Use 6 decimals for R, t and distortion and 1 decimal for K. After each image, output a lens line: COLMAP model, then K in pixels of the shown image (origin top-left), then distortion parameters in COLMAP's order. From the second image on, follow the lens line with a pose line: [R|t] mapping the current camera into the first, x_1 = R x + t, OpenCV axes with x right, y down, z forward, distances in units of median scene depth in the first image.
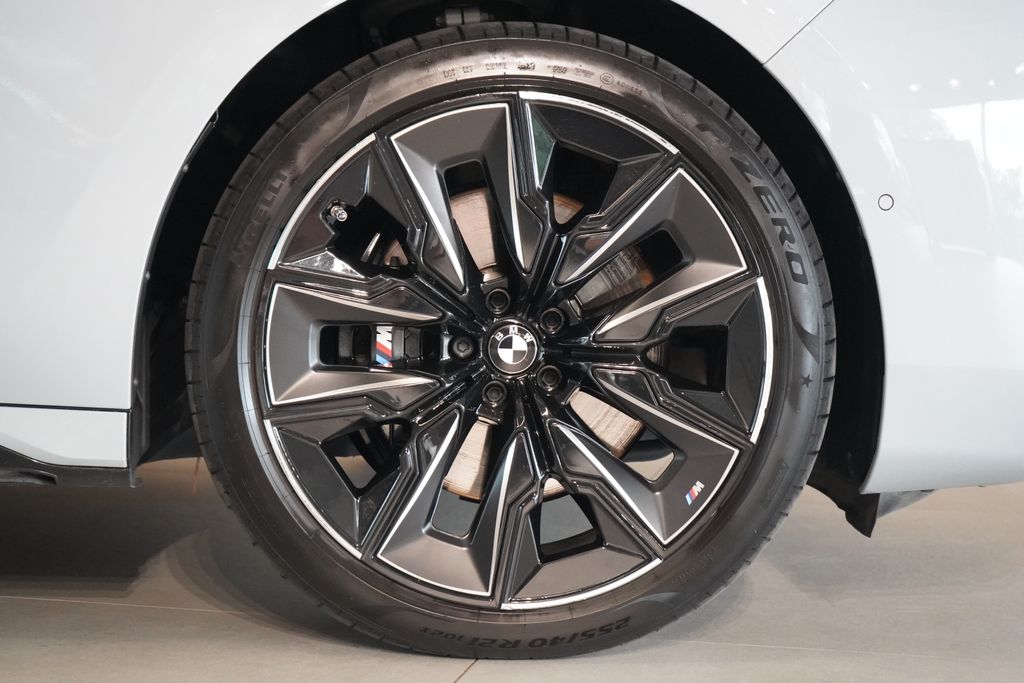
lens RADIAL K [[1748.9, 0, 510.7], [0, 1748.9, 340.5], [0, 0, 1]] dist [-0.136426, 0.000000]
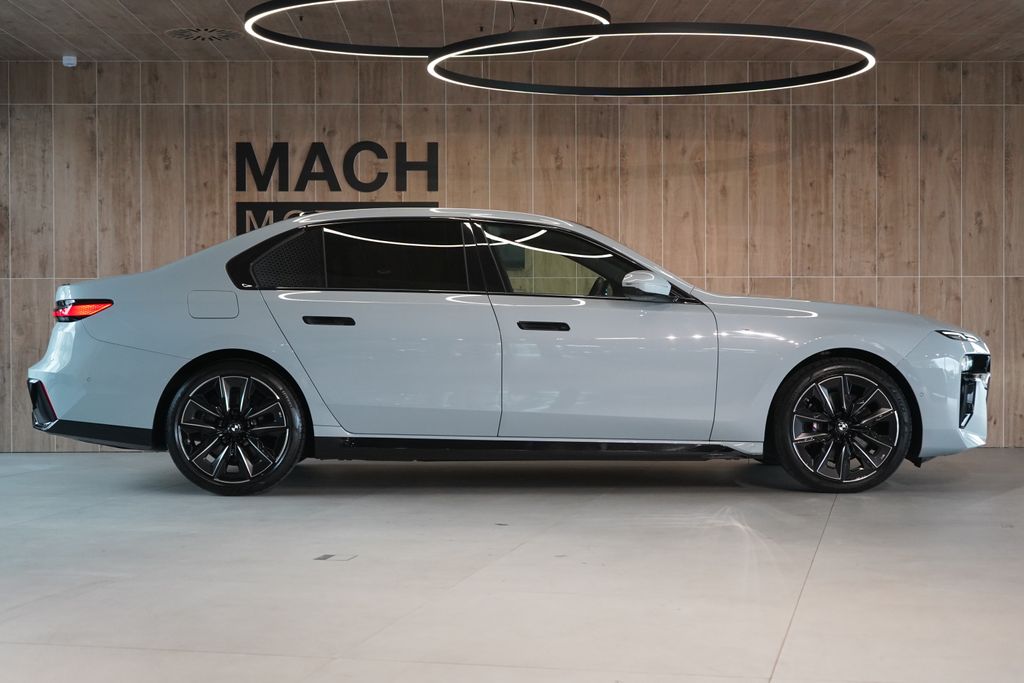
lens RADIAL K [[1695.8, 0, 517.9], [0, 1695.8, 339.7], [0, 0, 1]] dist [0.002058, 0.000000]
pose [[0.999665, -0.023384, -0.011058, -0.830946], [0.022821, 0.998561, -0.048528, -0.028949], [0.012177, 0.048259, 0.998761, -3.643994]]
